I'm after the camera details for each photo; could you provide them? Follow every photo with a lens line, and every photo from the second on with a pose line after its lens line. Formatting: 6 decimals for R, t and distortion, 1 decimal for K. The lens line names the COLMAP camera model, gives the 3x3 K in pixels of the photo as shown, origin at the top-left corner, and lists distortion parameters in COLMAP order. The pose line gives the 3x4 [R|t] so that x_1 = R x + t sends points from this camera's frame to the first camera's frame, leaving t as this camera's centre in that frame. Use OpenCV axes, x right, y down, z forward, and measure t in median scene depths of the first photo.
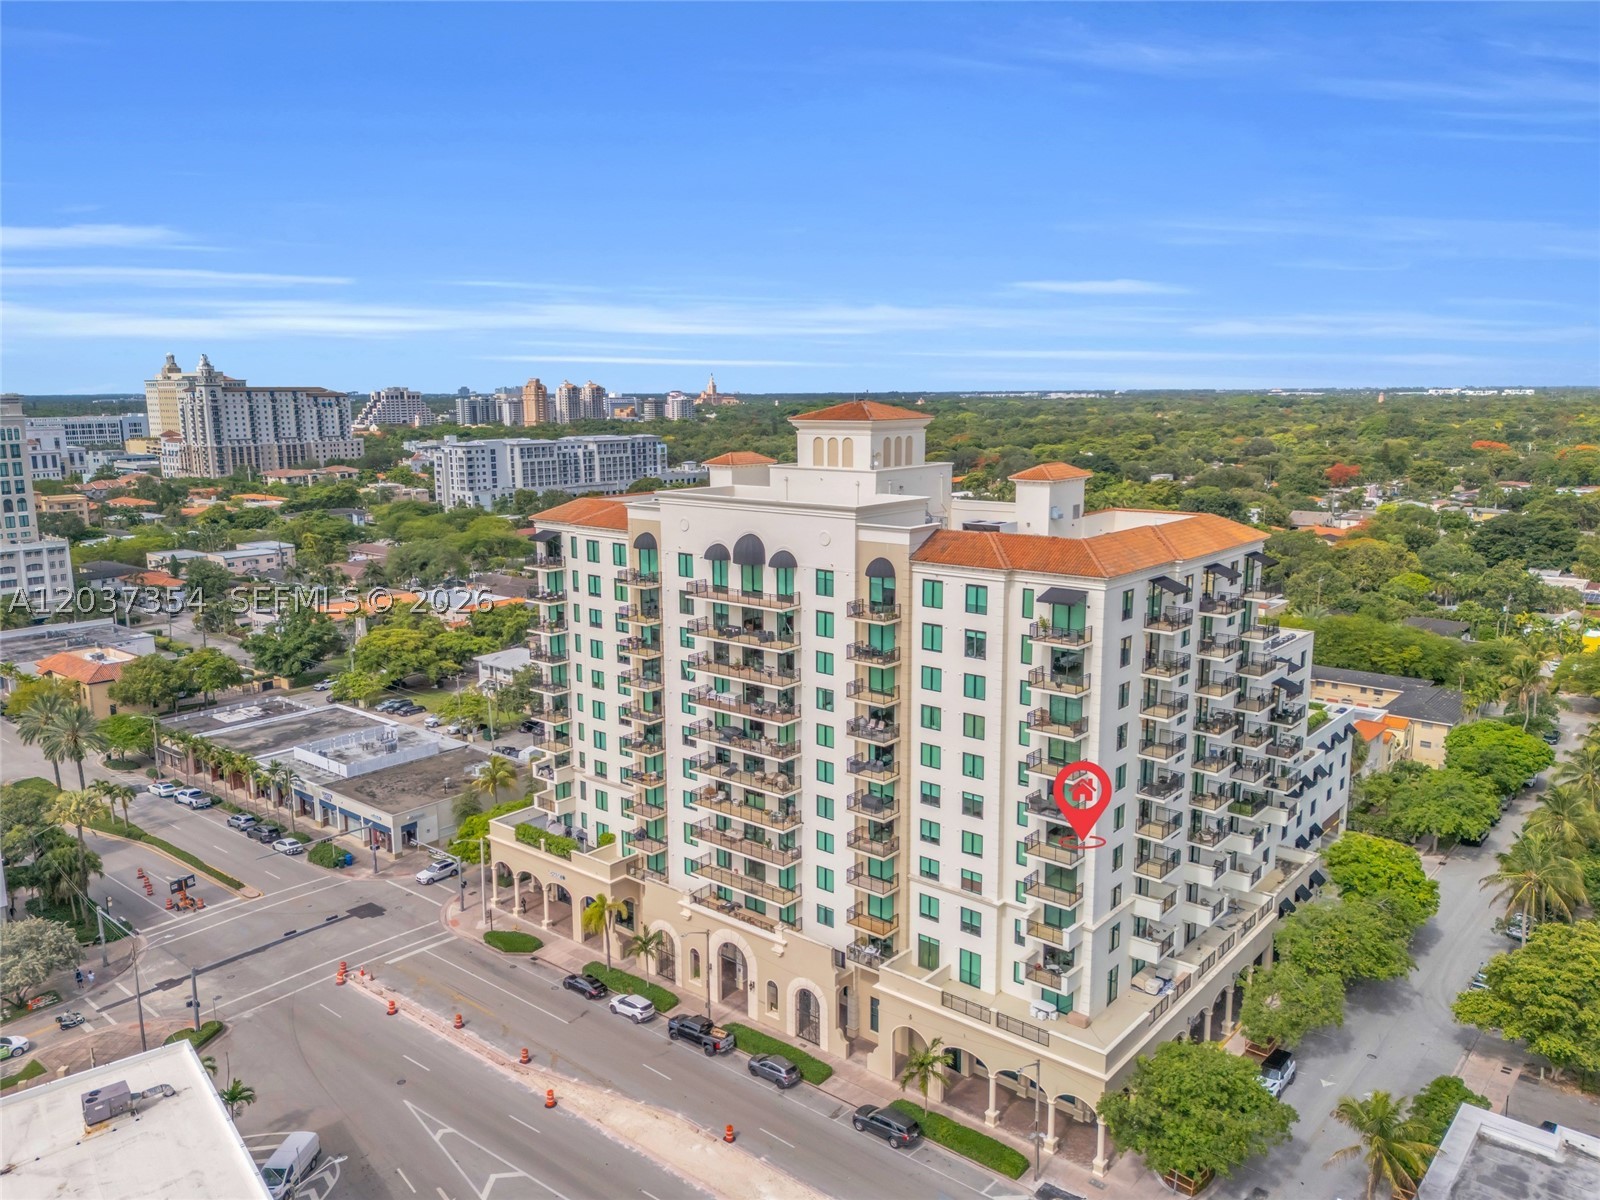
lens RADIAL K [[1194.1, 0, 800.0], [0, 1194.1, 600.0], [0, 0, 1]] dist [0.088116, -0.090441]
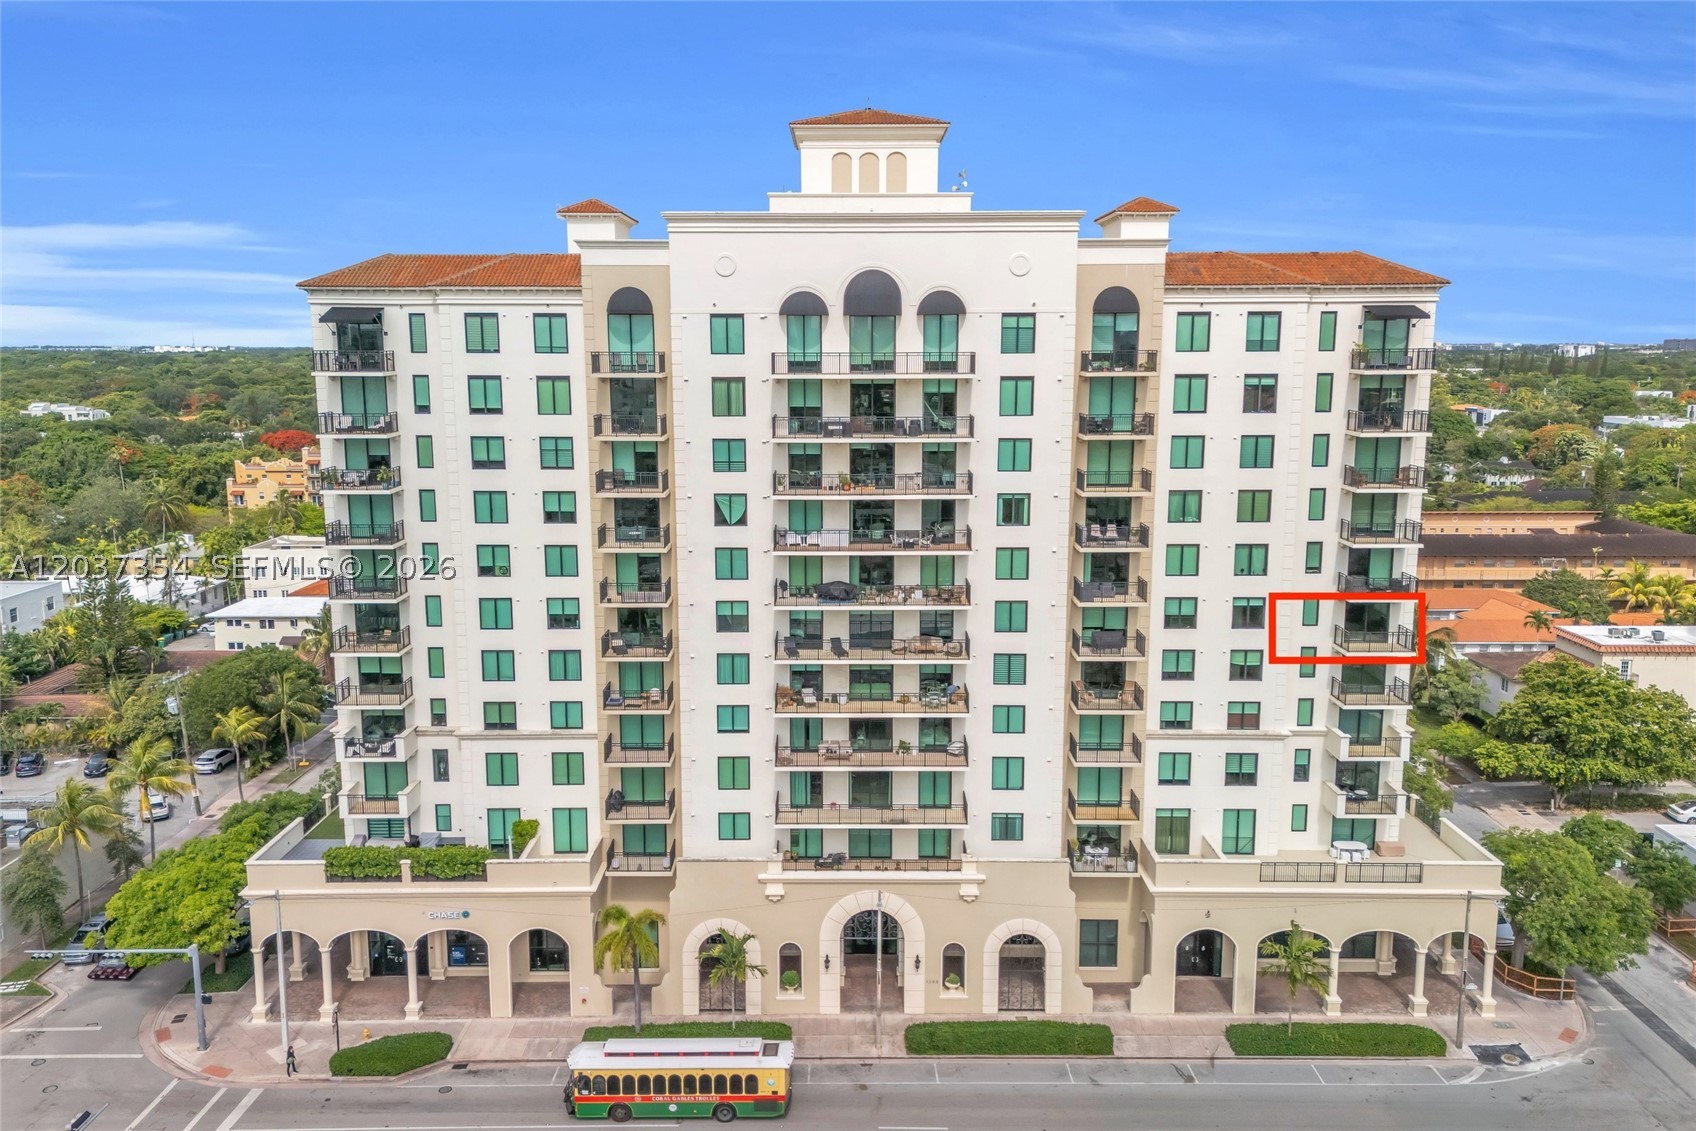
lens RADIAL K [[1290.5, 0, 851.6], [0, 1290.5, 577.8], [0, 0, 1]] dist [0.072512, -0.000523]
pose [[0.765953, -0.106870, 0.633952, -0.501765], [0.109196, 0.993385, 0.035529, 0.082118], [-0.633555, 0.042012, 0.772556, 0.466029]]
